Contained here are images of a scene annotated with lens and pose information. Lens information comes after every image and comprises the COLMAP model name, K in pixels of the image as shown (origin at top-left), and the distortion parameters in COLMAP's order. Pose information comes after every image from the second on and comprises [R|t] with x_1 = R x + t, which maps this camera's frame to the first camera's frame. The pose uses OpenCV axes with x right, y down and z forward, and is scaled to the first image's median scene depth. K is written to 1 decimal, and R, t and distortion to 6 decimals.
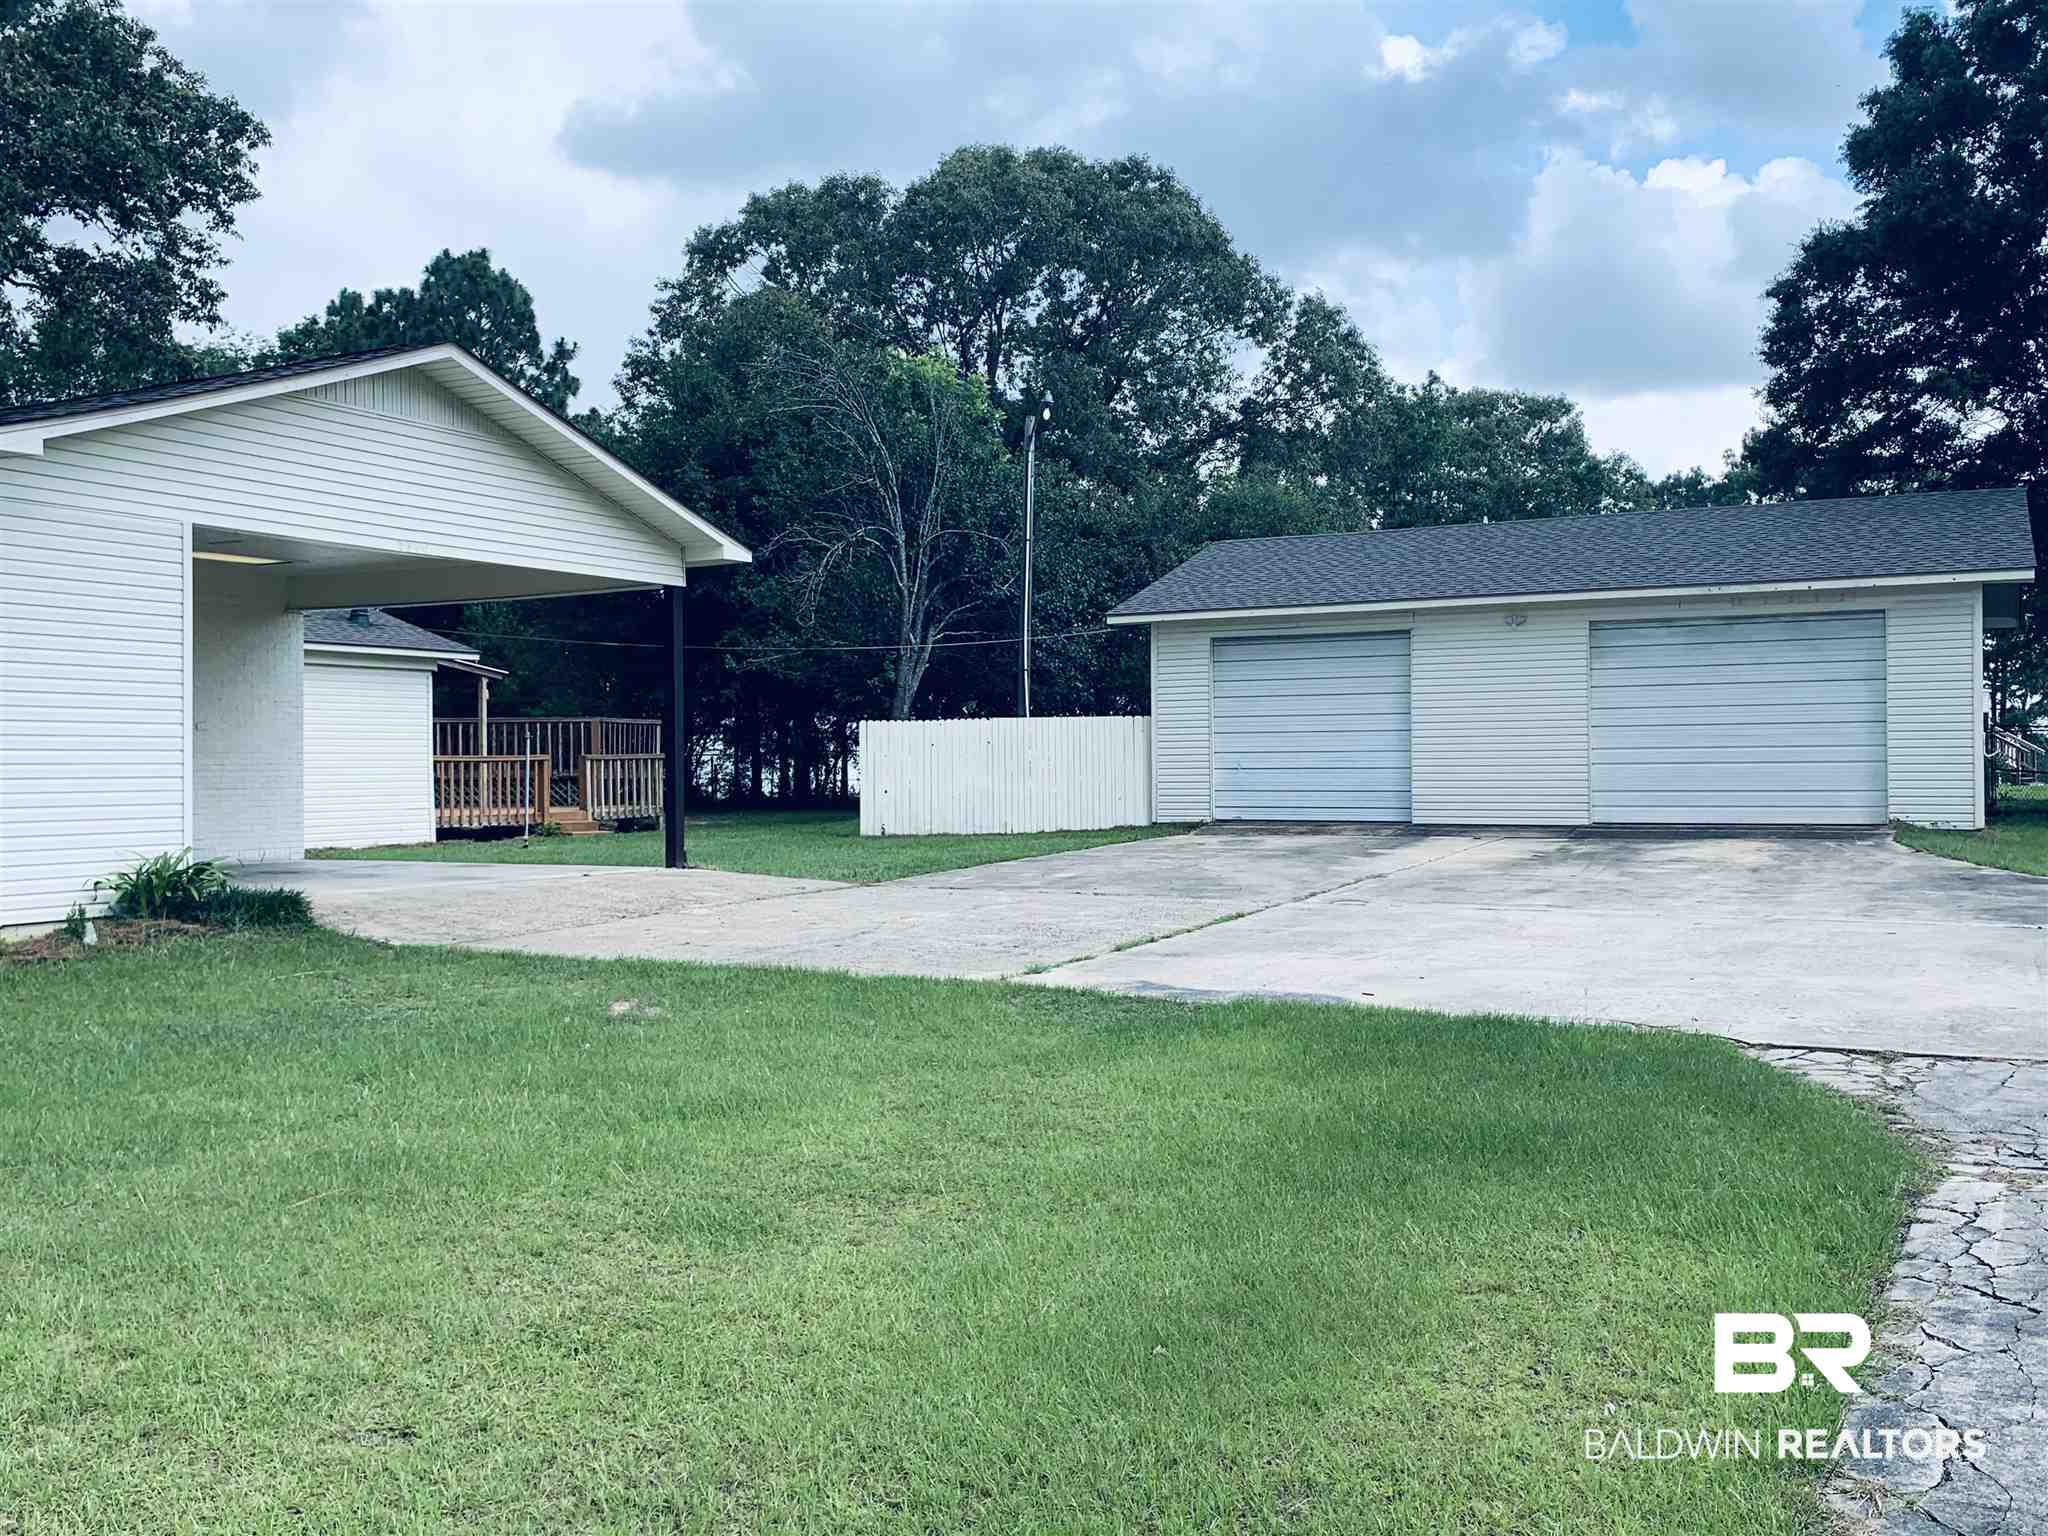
lens RADIAL K [[1888.5, 0, 1035.9], [0, 1888.5, 779.3], [0, 0, 1]] dist [0.009531, 0.000000]
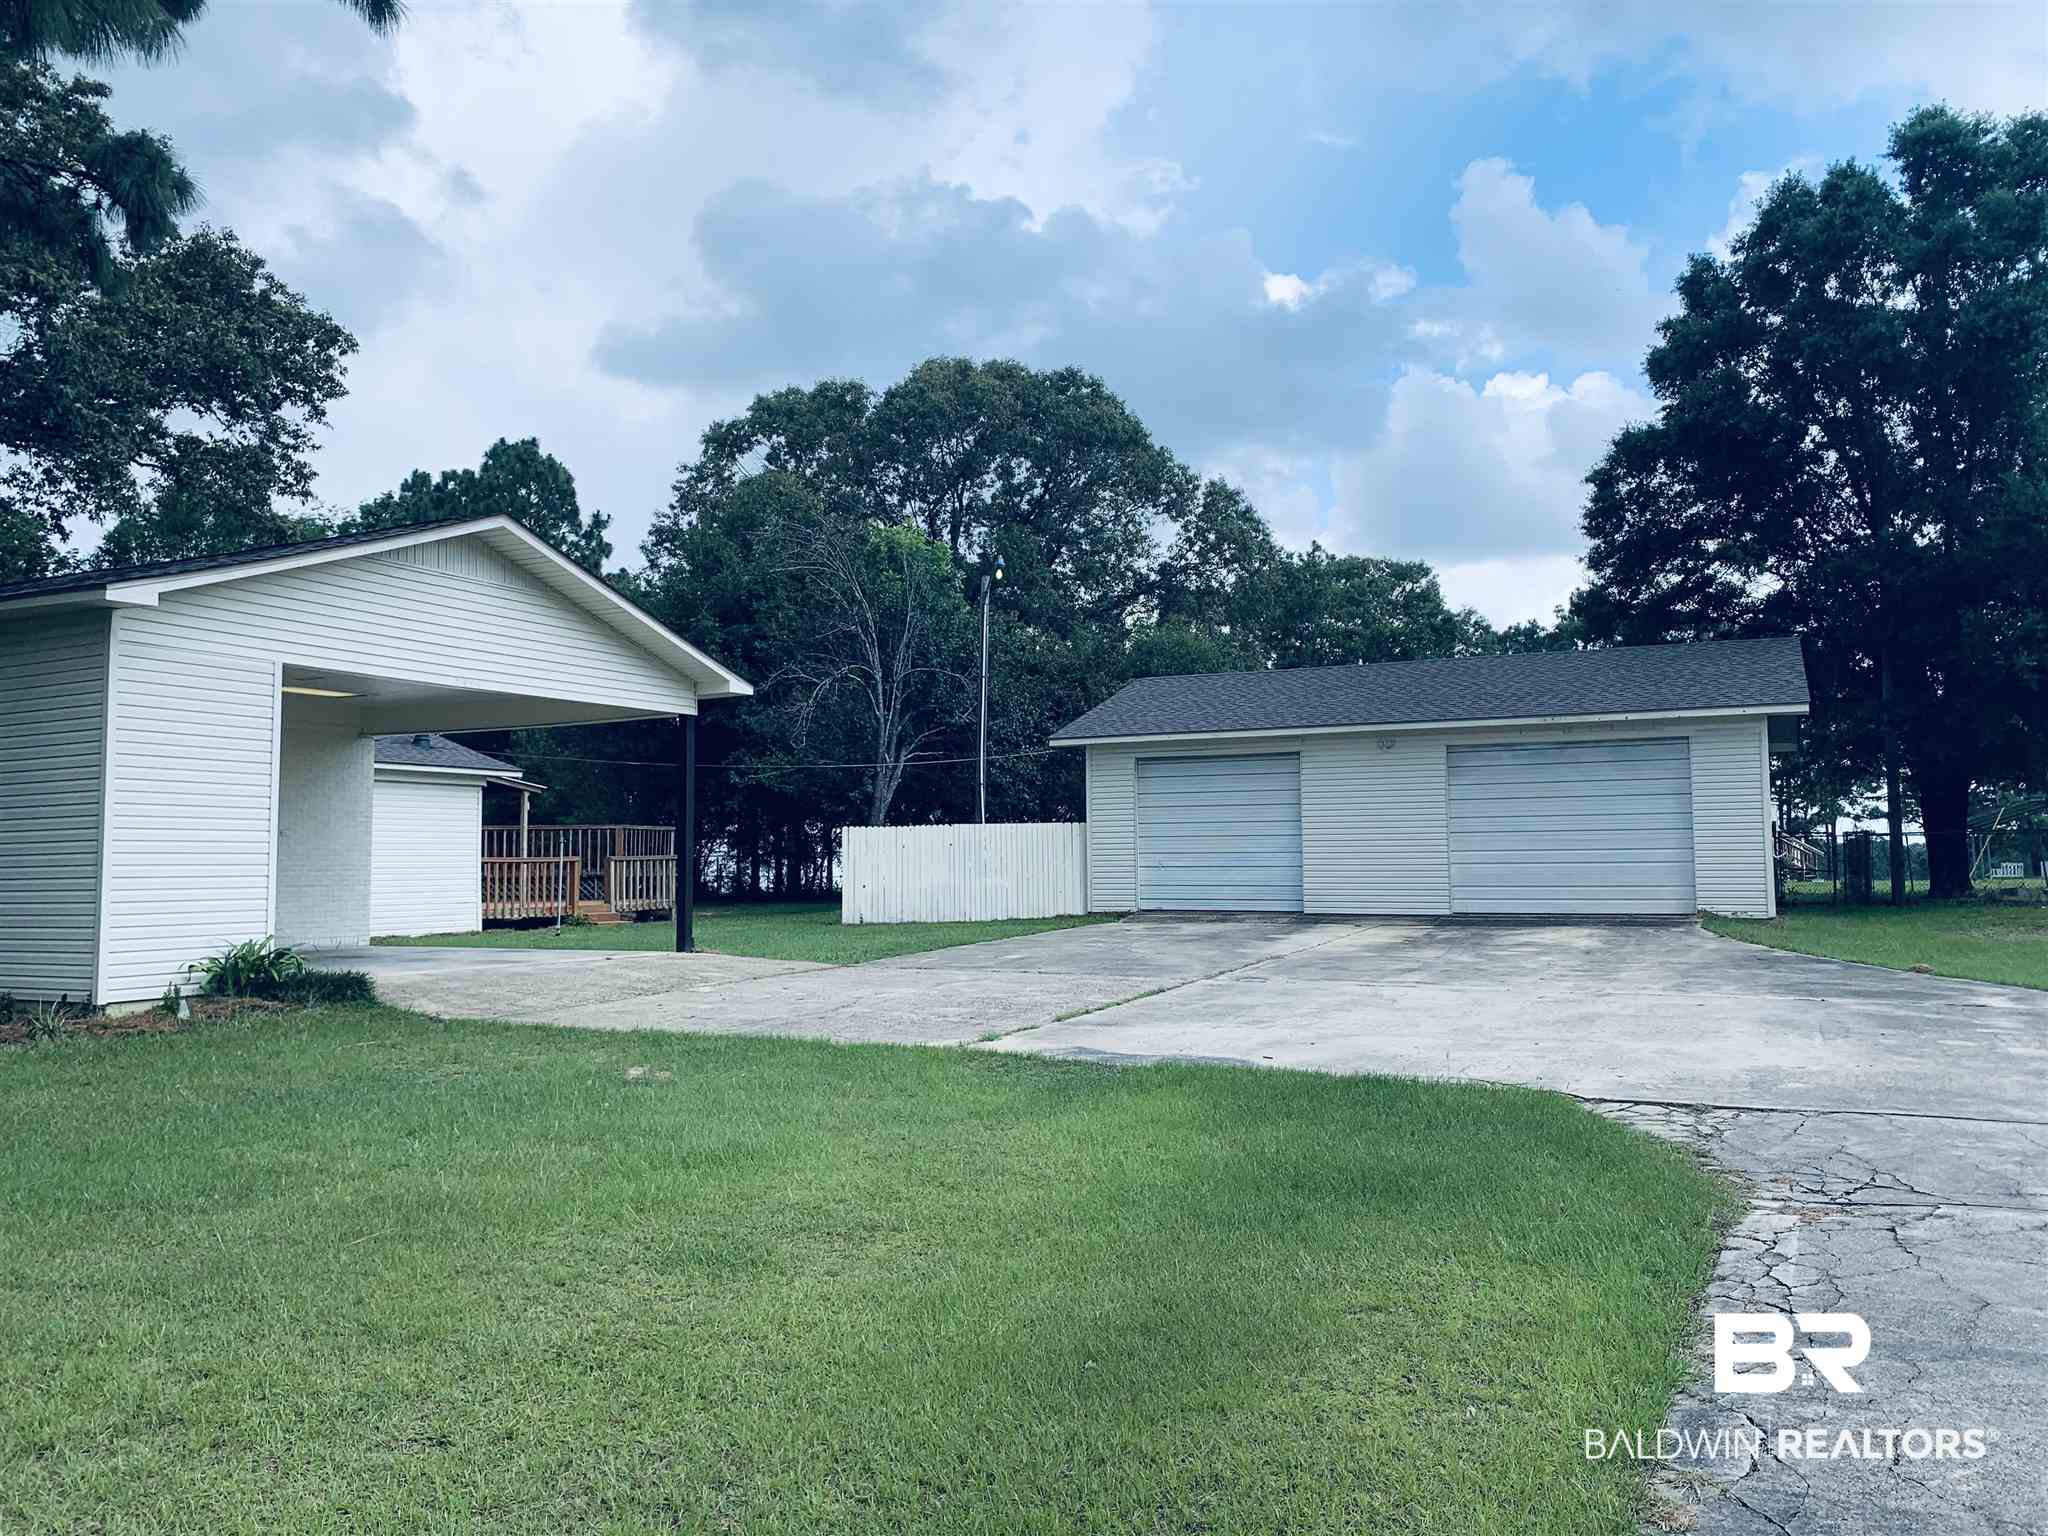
lens RADIAL K [[1578.3, 0, 1031.1], [0, 1578.3, 748.3], [0, 0, 1]] dist [0.023285, -0.014339]
pose [[0.999673, 0.000989, 0.025569, 0.000811], [0.001083, 0.996723, -0.080886, -0.000050], [-0.025566, 0.080887, 0.996395, -0.003608]]
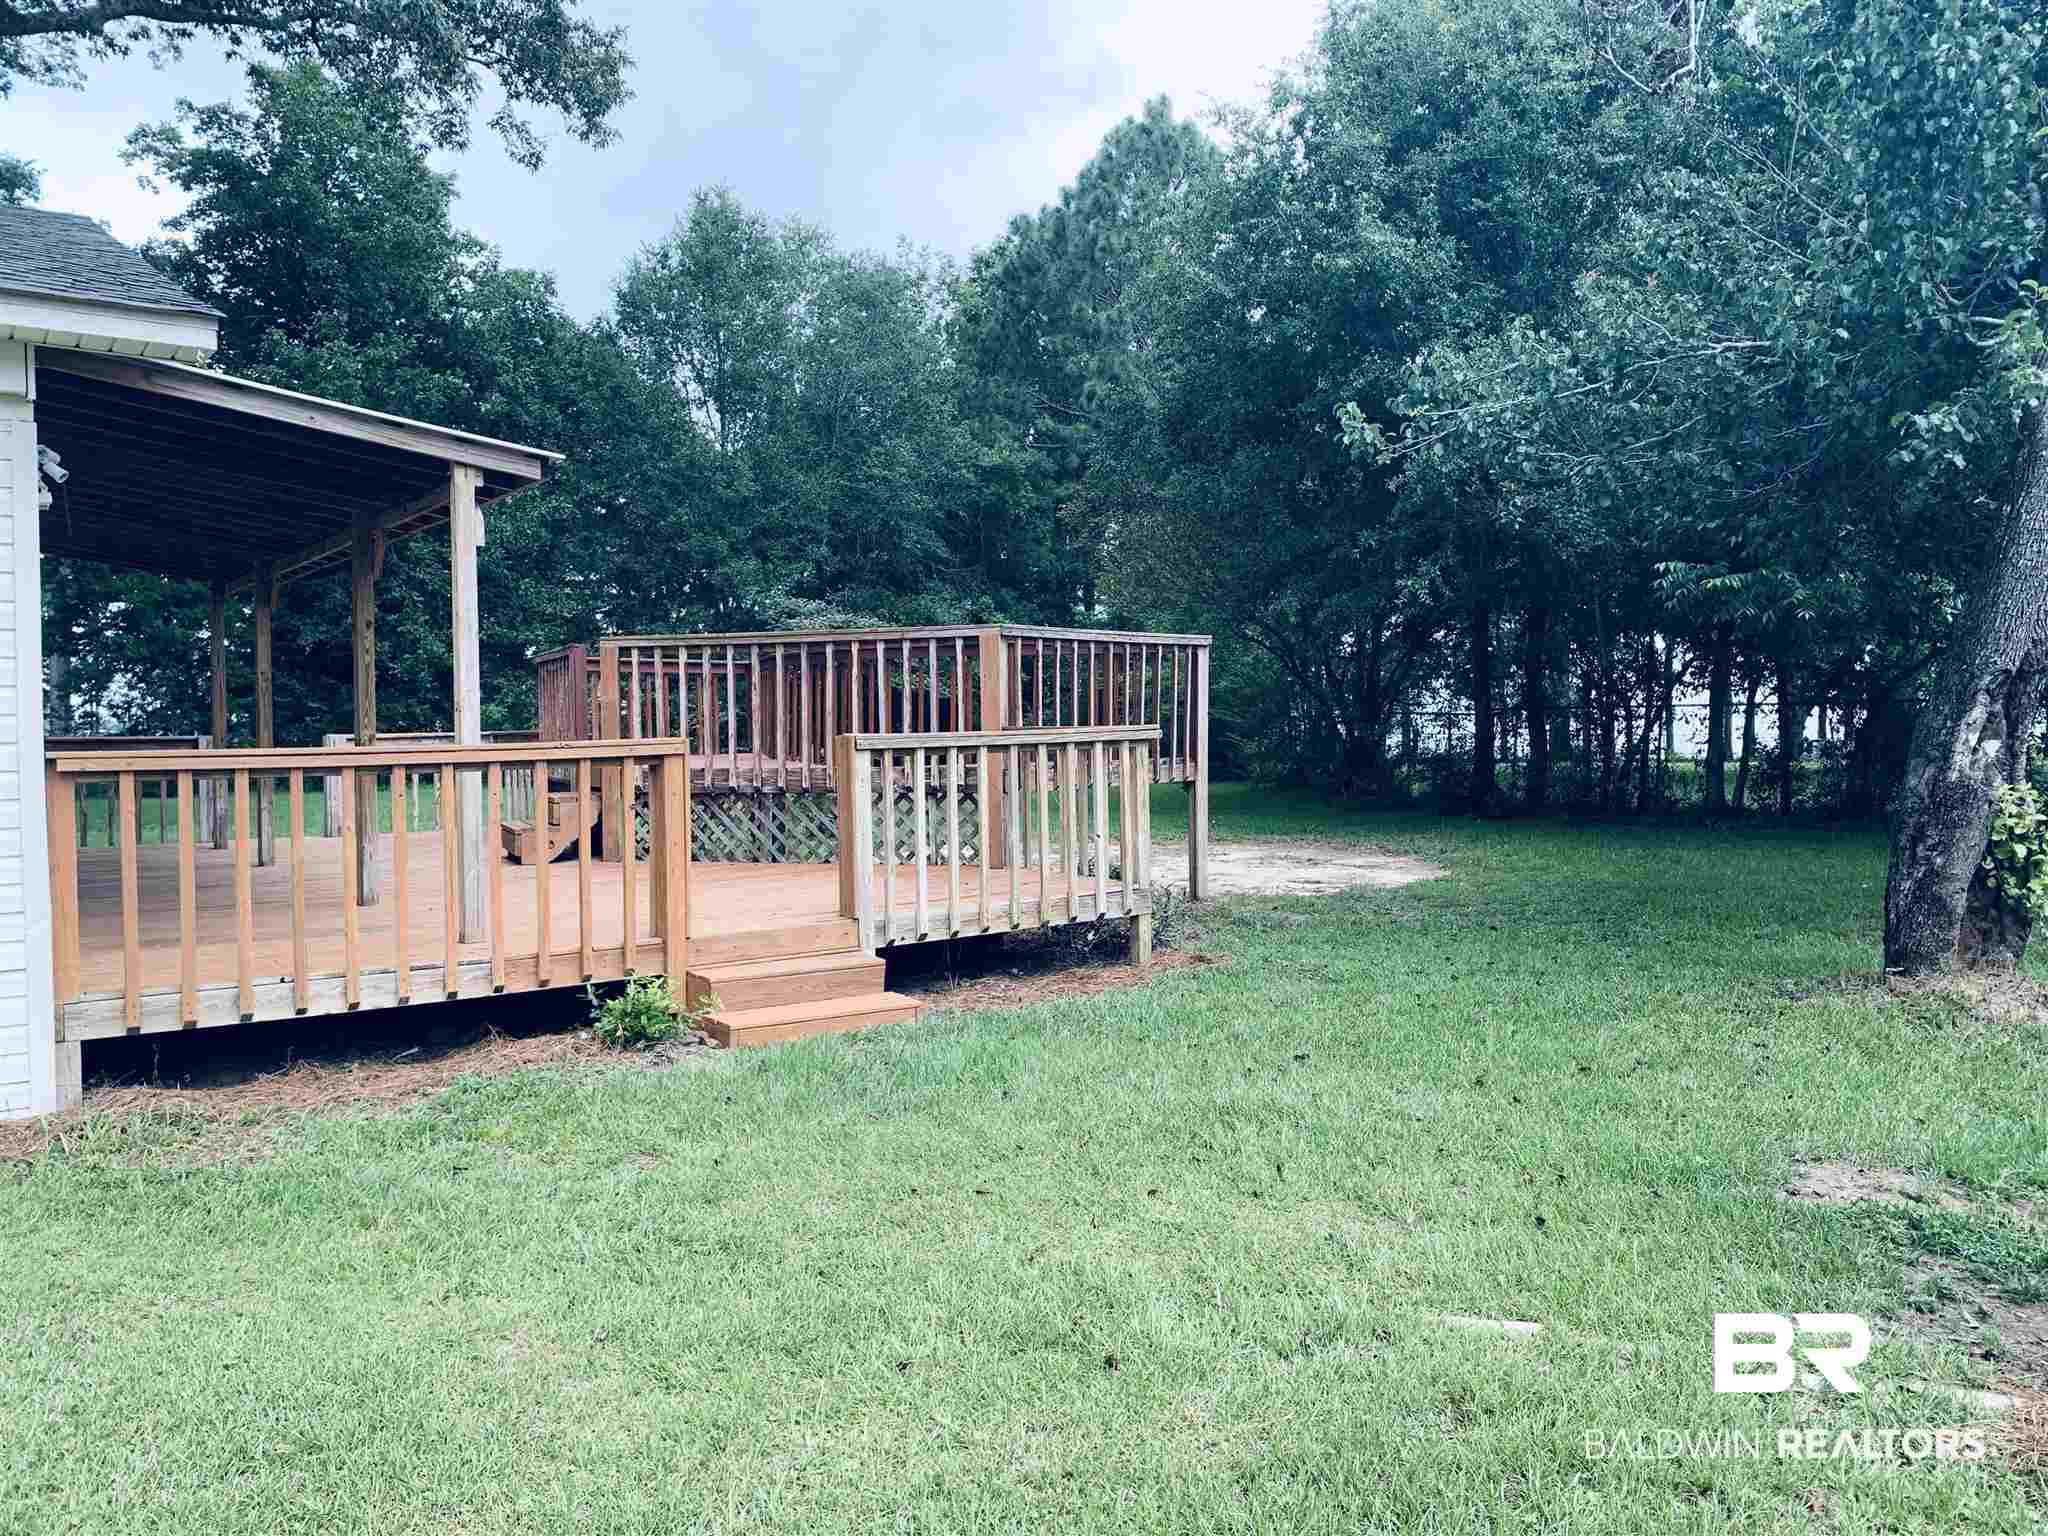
lens RADIAL K [[1578.3, 0, 1026.4], [0, 1578.3, 762.6], [0, 0, 1]] dist [0.023285, -0.014339]
pose [[0.902013, 0.007644, -0.431641, -0.182716], [0.001731, 0.999771, 0.021323, -0.023497], [0.431705, -0.019981, 0.901793, 1.362227]]
